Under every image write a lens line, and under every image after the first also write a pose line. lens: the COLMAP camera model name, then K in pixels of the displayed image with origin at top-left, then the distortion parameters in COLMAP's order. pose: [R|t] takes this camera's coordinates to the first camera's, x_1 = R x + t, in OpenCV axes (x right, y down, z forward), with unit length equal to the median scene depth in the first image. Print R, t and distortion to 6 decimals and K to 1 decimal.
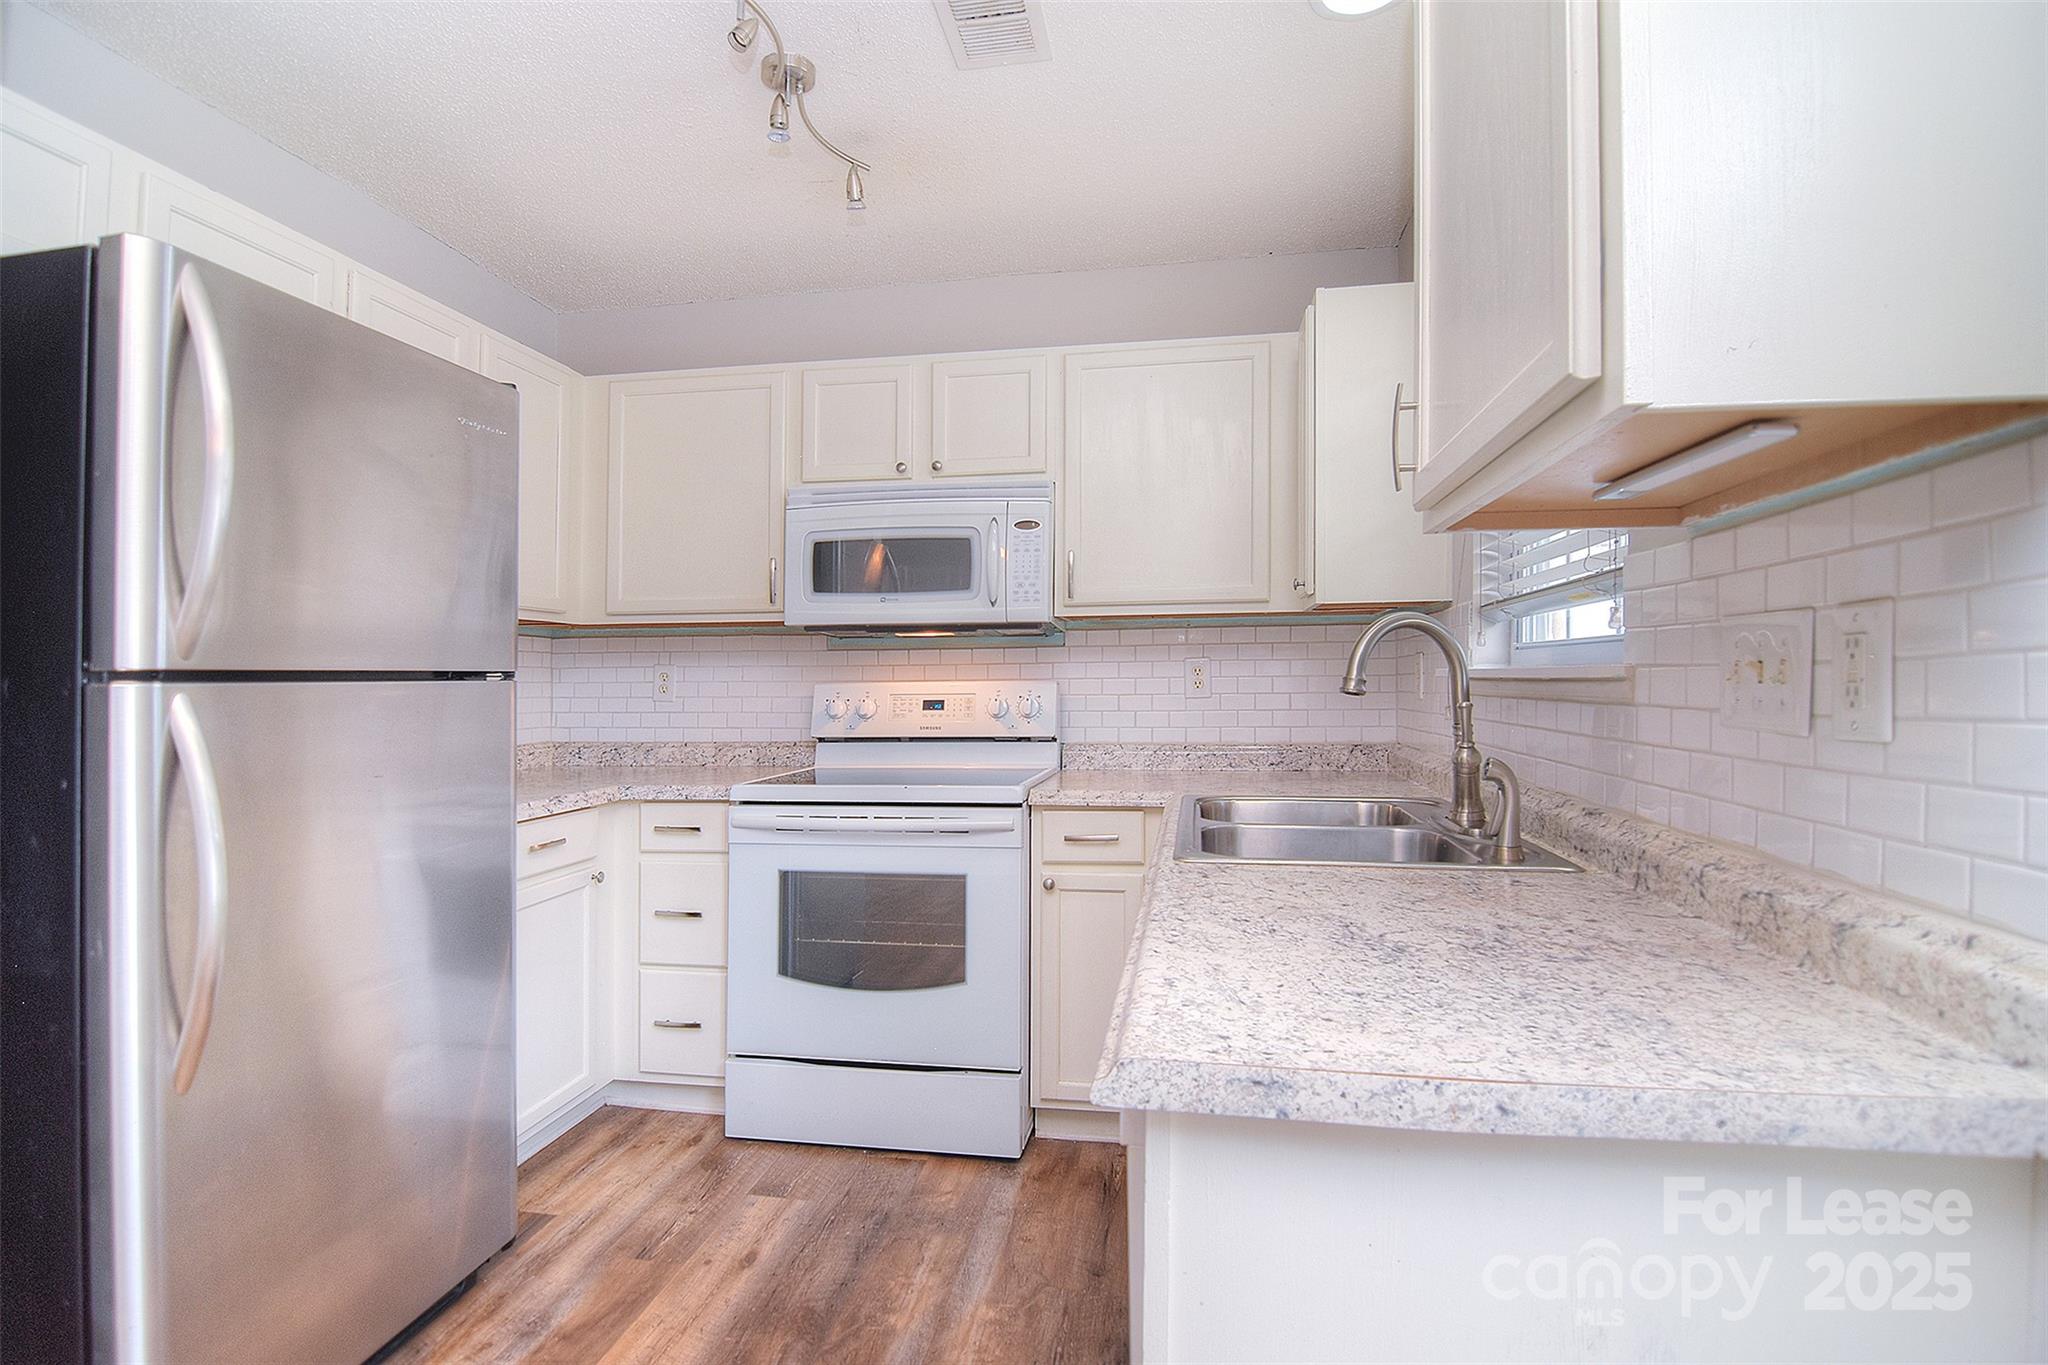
lens RADIAL K [[996.8, 0, 1035.4], [0, 996.8, 668.8], [0, 0, 1]] dist [0.000672, -0.013288]
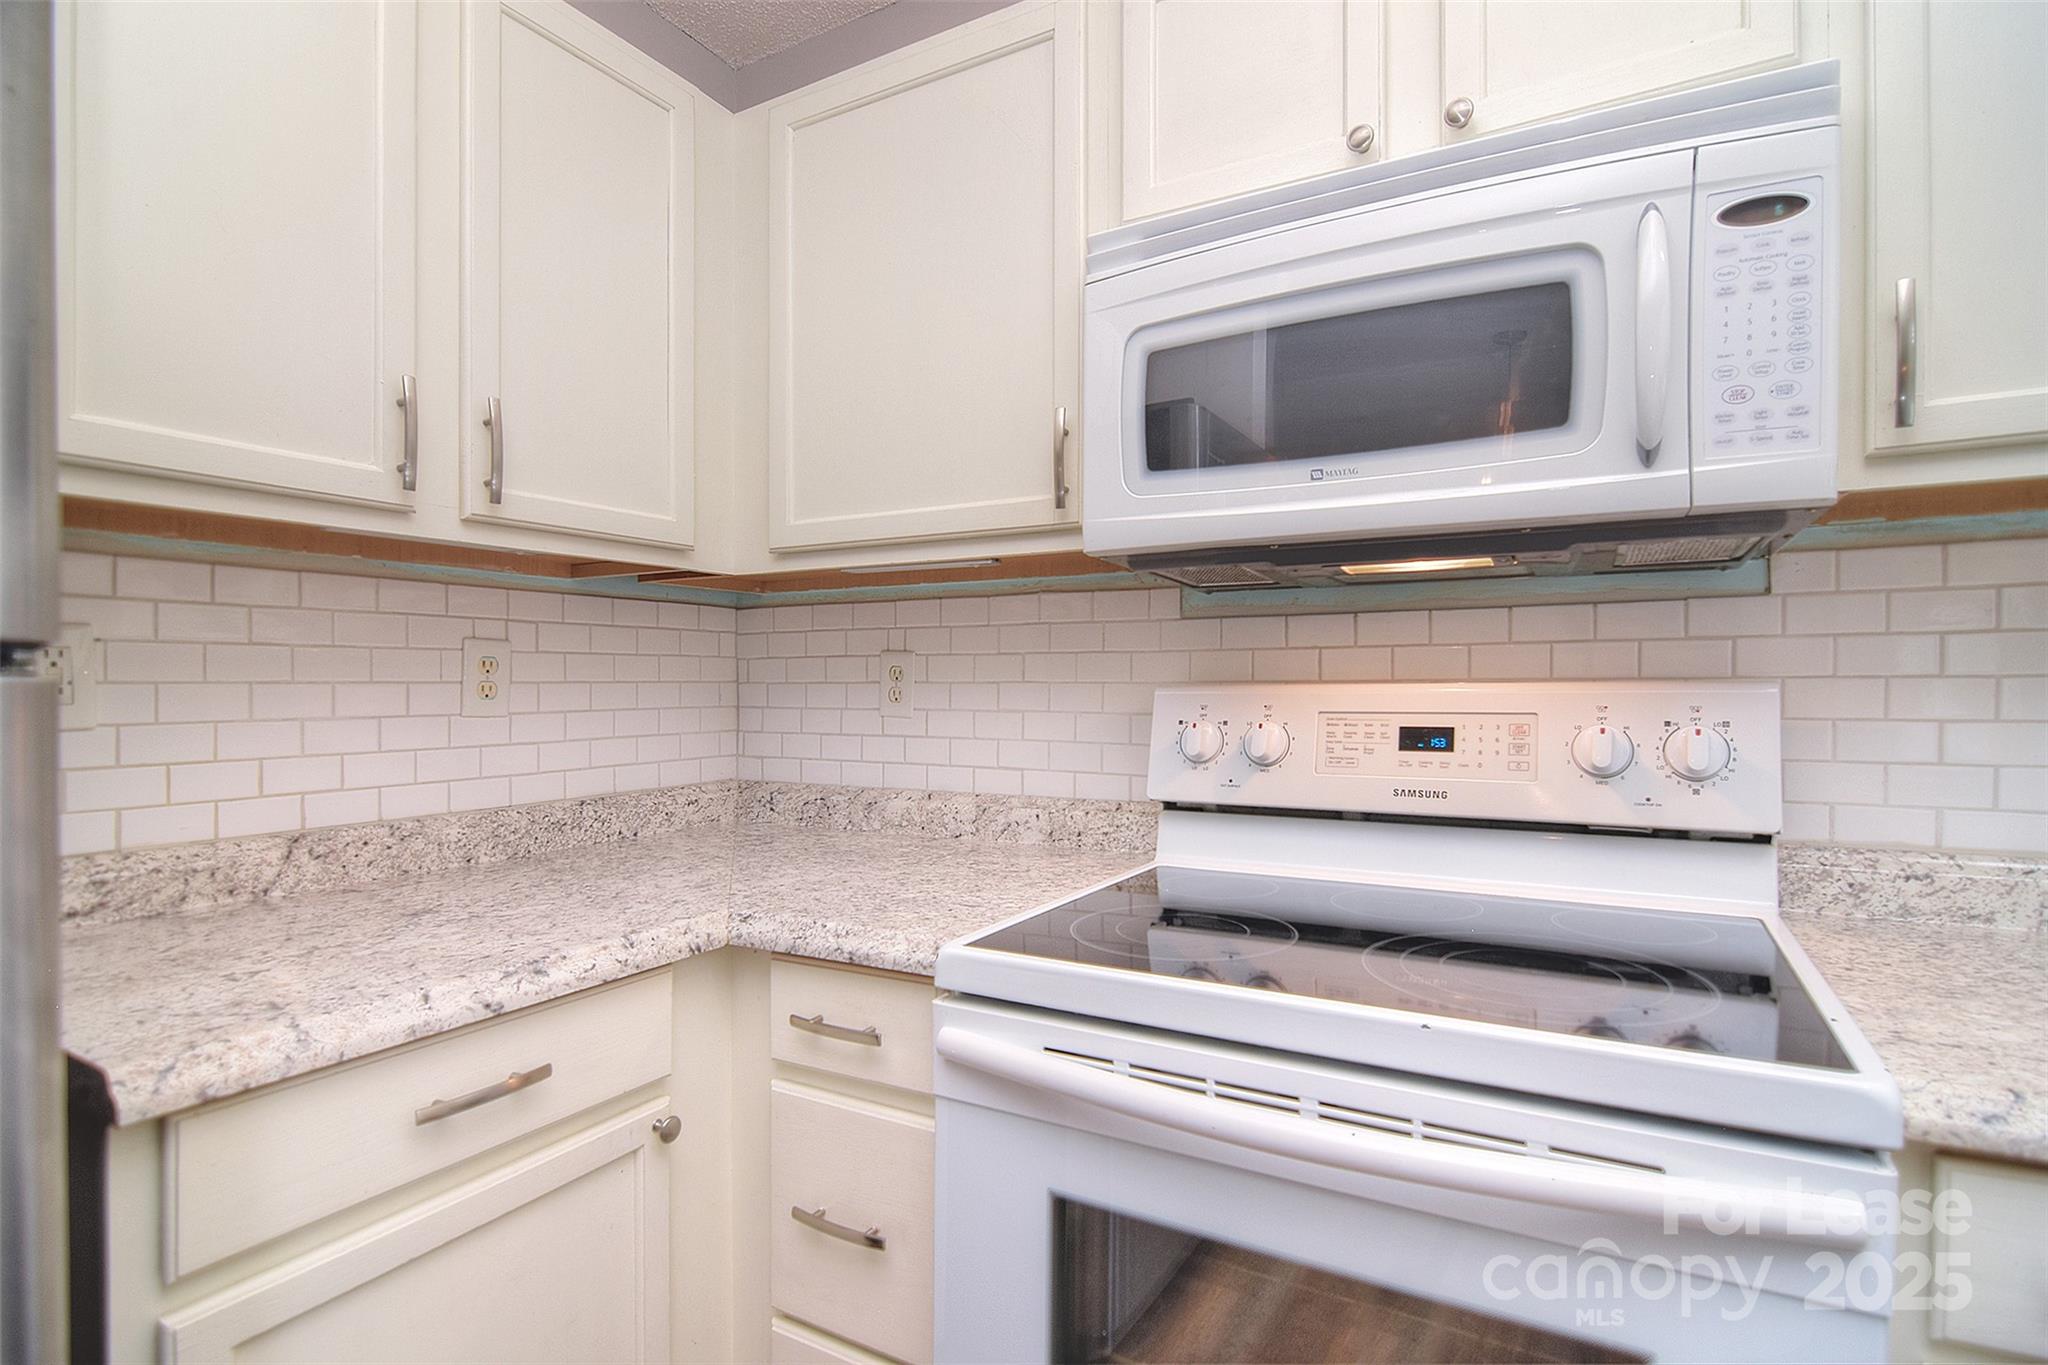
lens RADIAL K [[989.6, 0, 1058.5], [0, 989.6, 691.2], [0, 0, 1]] dist [-0.001298, -0.000757]
pose [[0.939002, 0.006651, -0.343846, -0.110223], [0.001525, 0.999723, 0.023502, 0.006404], [0.343907, -0.022593, 0.938732, 0.582660]]
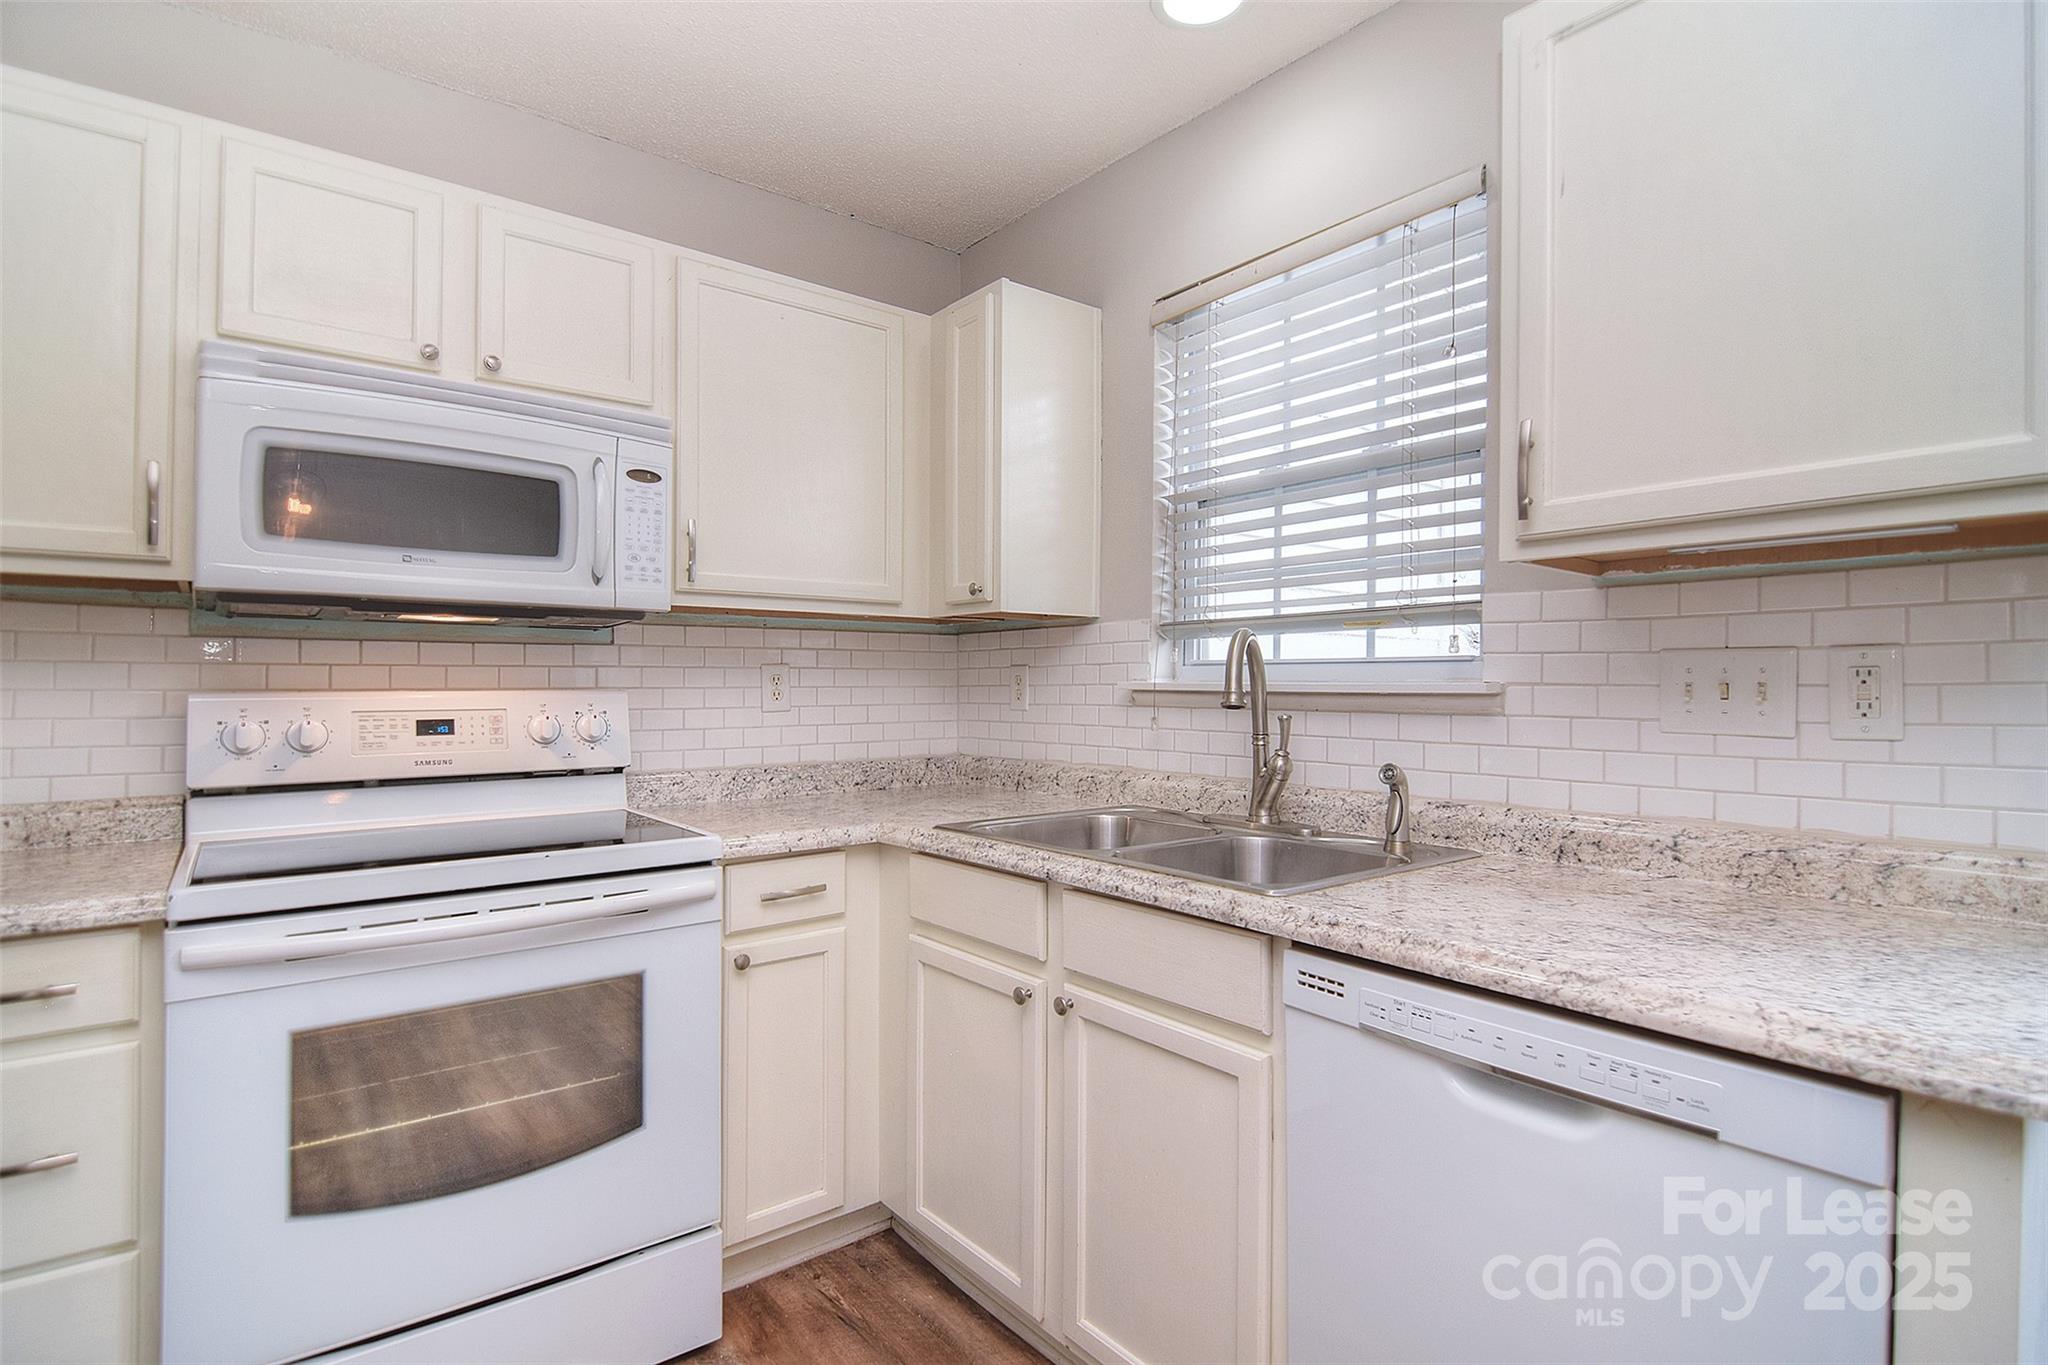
lens RADIAL K [[1000.2, 0, 1026.1], [0, 1000.2, 694.3], [0, 0, 1]] dist [-0.001598, -0.010273]
pose [[0.671662, 0.001354, 0.740857, -0.344762], [-0.014445, 0.999832, 0.011269, 0.002122], [-0.740717, -0.018271, 0.671569, 0.290353]]
